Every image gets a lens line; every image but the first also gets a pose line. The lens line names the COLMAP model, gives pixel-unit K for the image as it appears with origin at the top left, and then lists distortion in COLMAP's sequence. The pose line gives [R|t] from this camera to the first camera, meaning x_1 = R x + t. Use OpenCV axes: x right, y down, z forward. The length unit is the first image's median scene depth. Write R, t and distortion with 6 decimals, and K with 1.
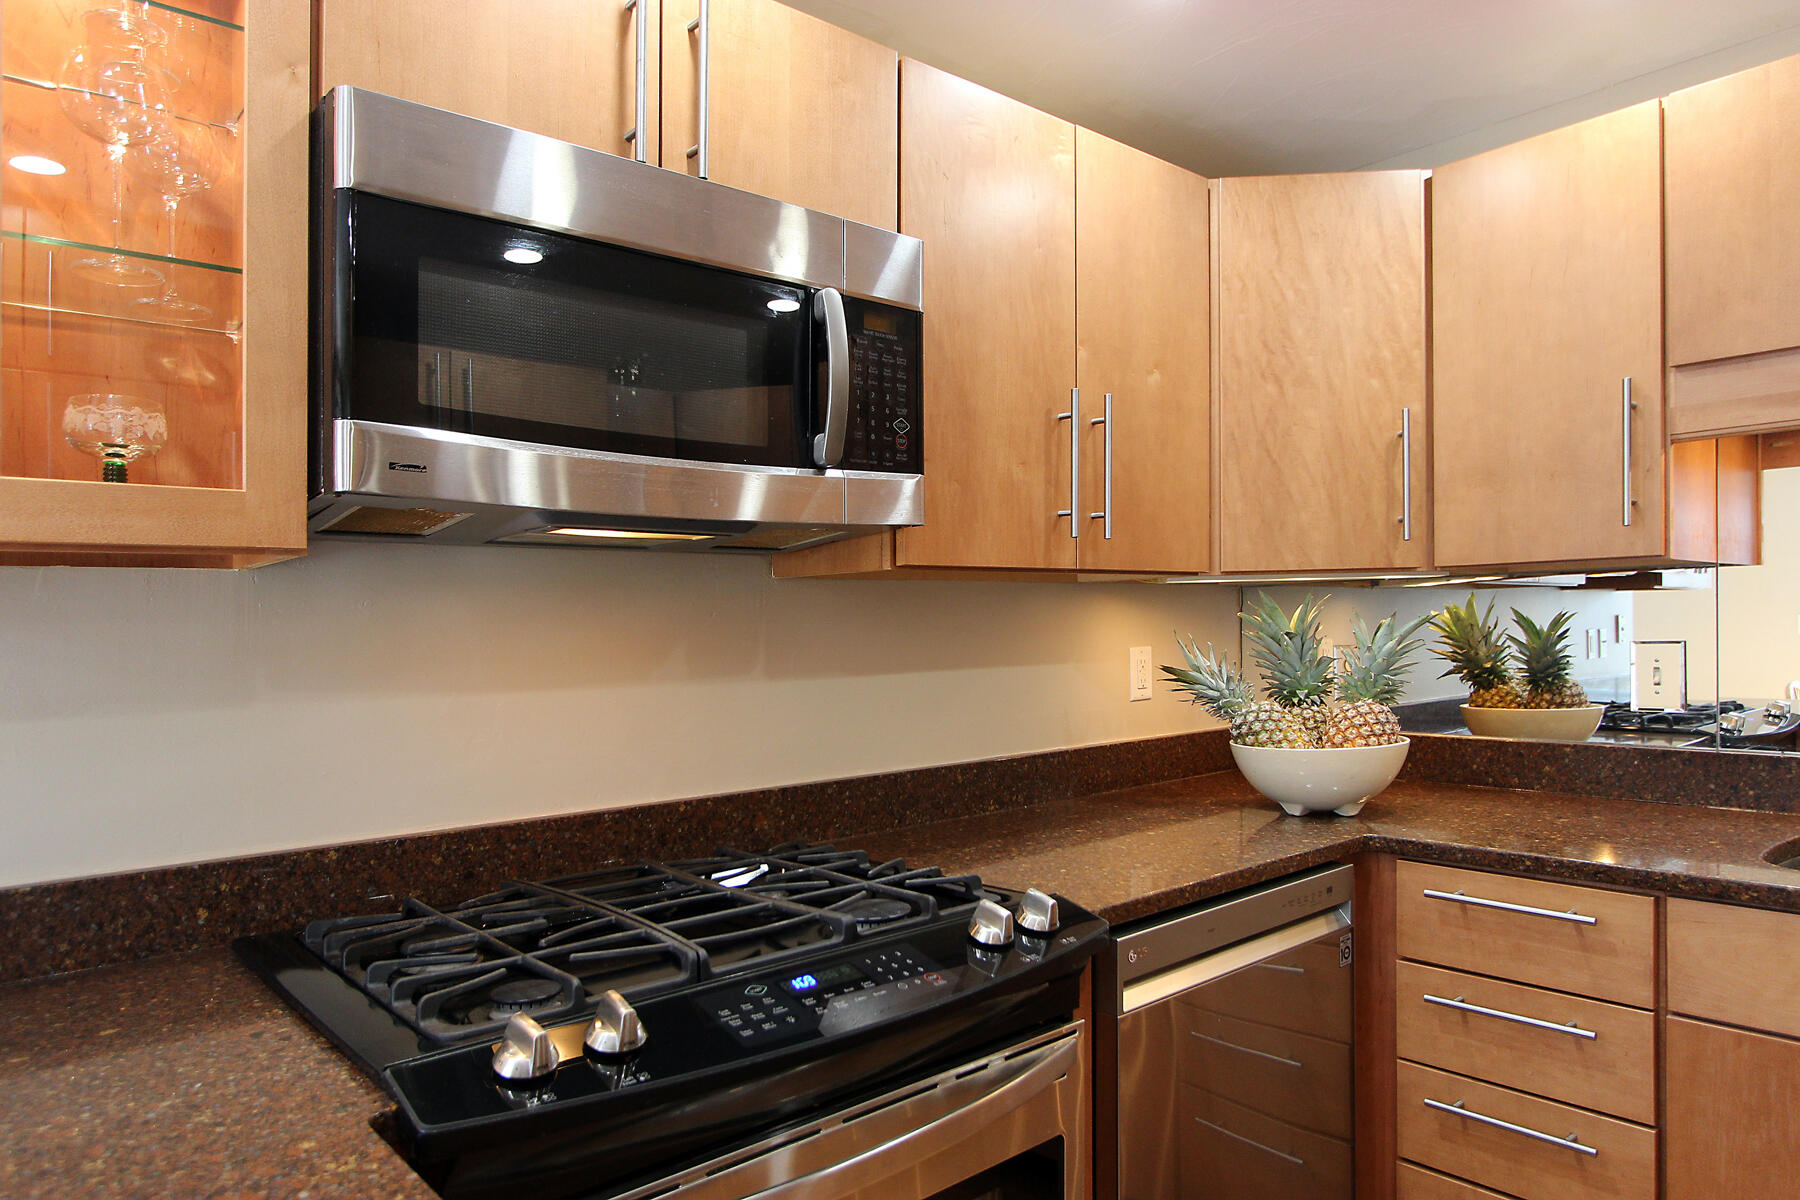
lens RADIAL K [[1157.1, 0, 938.6], [0, 1157.1, 587.7], [0, 0, 1]] dist [-0.014425, 0.003627]
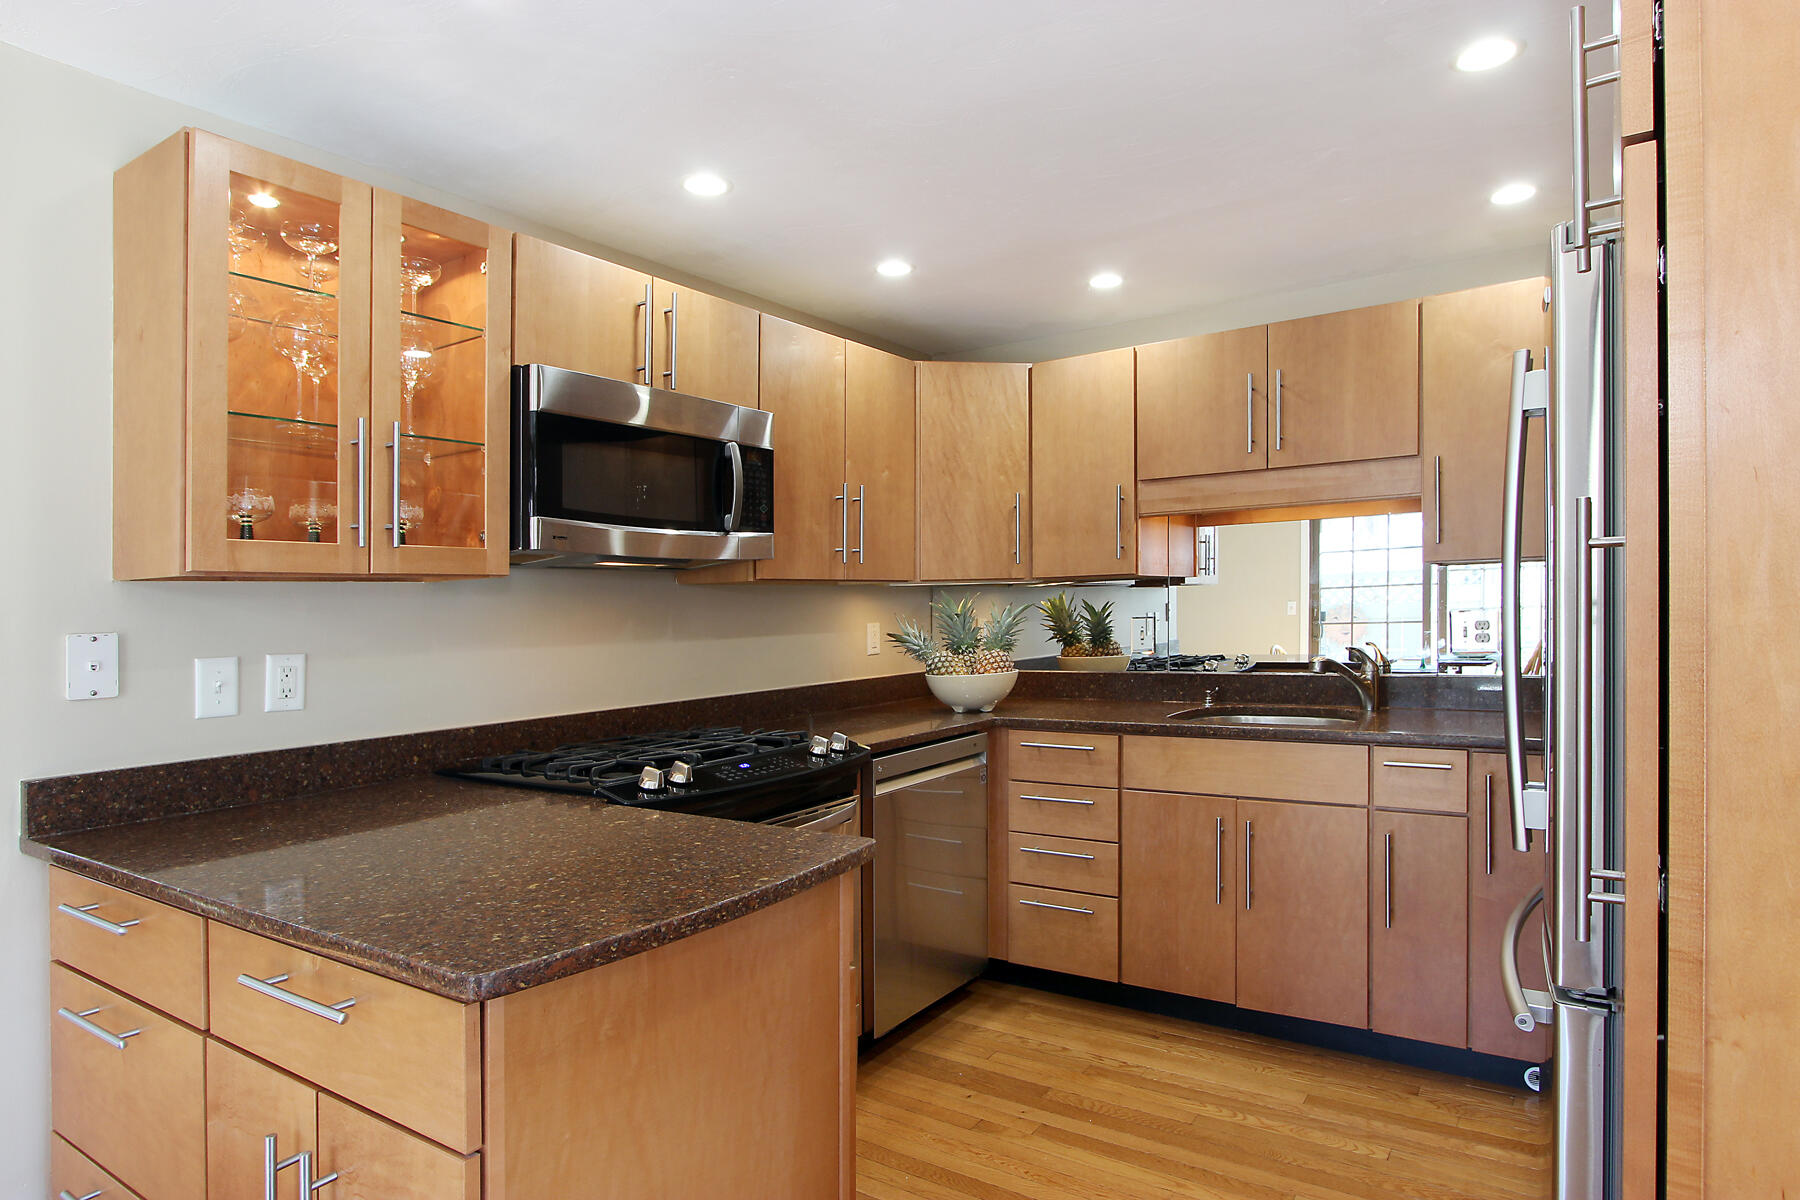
lens RADIAL K [[999.9, 0, 973.9], [0, 999.9, 594.2], [0, 0, 1]] dist [-0.005907, -0.000492]
pose [[0.956164, 0.000009, 0.292833, -0.149292], [-0.004030, 0.999906, 0.013129, -0.014268], [-0.292805, -0.013733, 0.956074, -0.580292]]
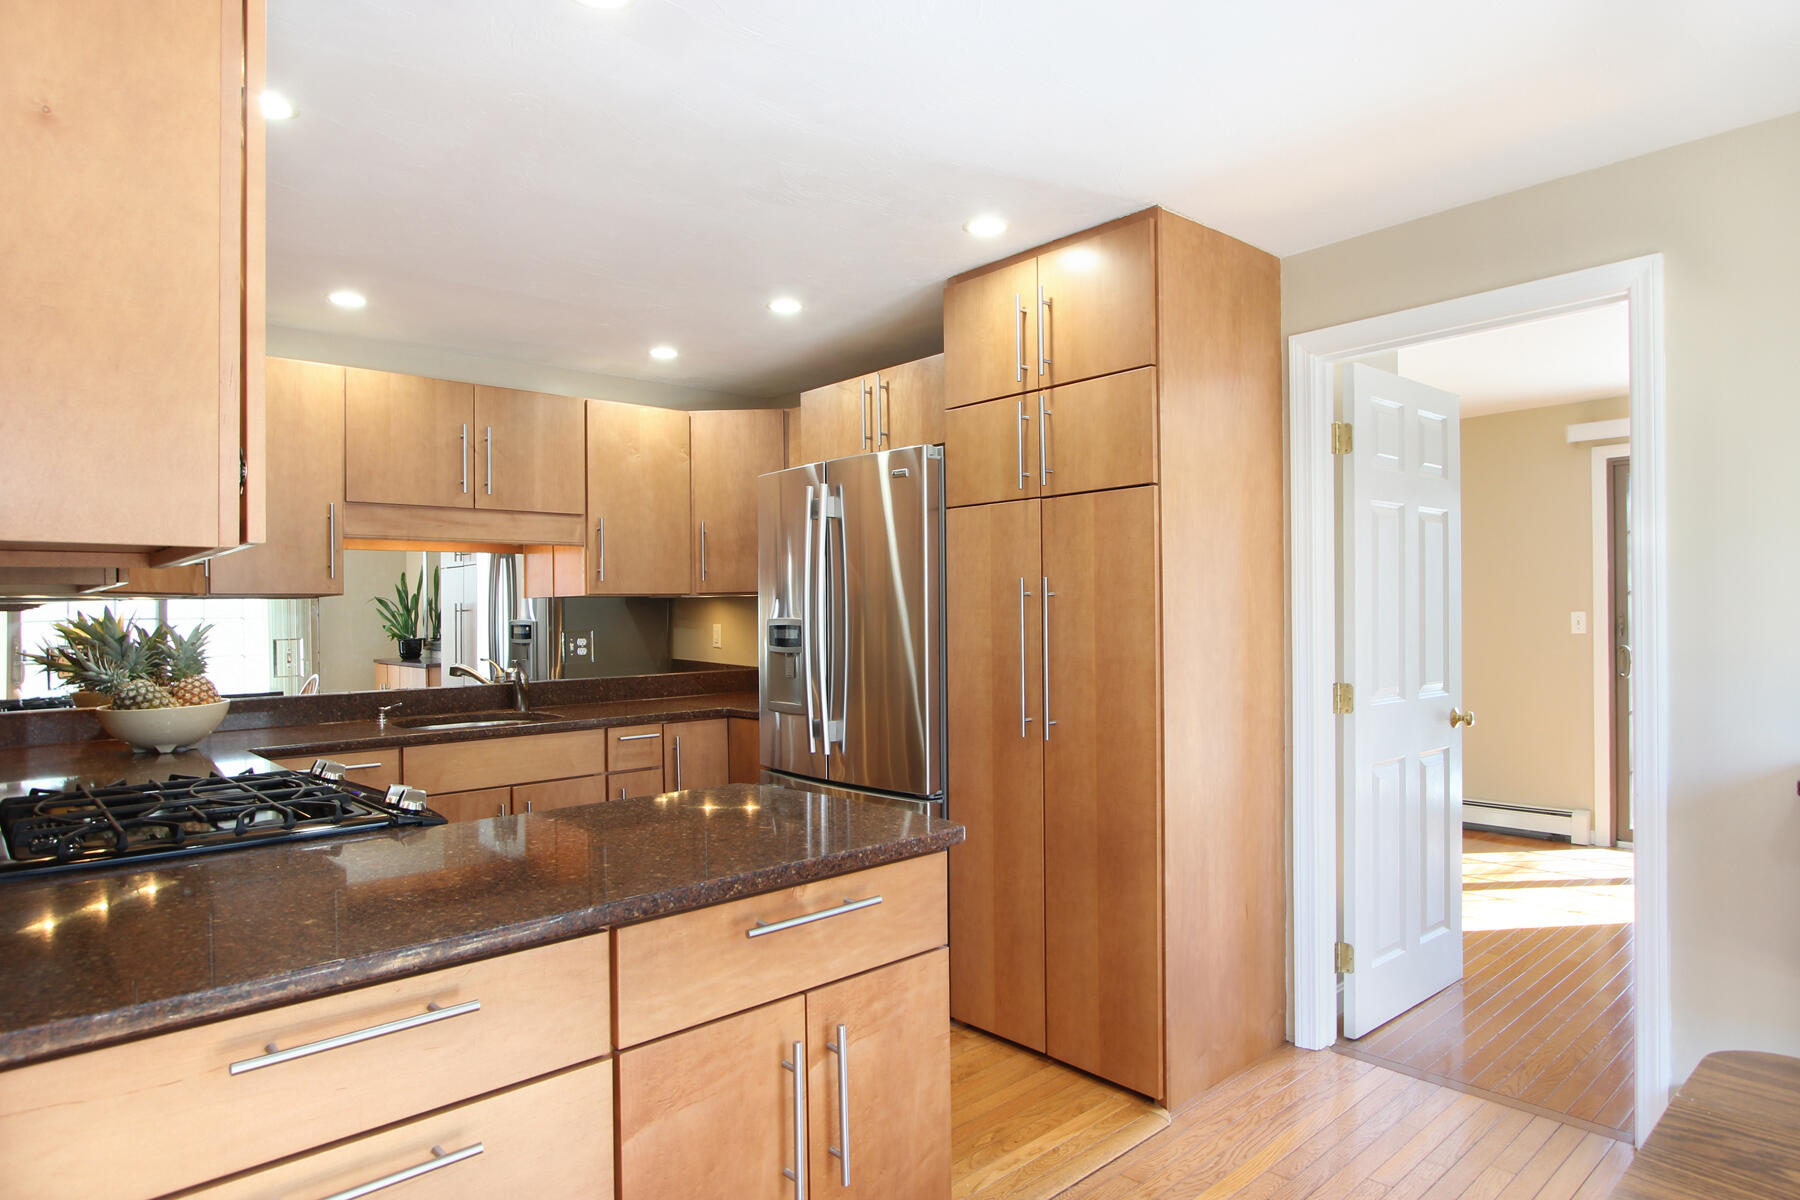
lens RADIAL K [[1052.9, 0, 885.7], [0, 1052.9, 628.7], [0, 0, 1]] dist [0.009032, 0.001592]
pose [[-0.001854, 0.007085, 0.999973, -1.196043], [-0.015515, 0.999854, -0.007113, 0.029630], [-0.999878, -0.015527, -0.001744, 0.049303]]
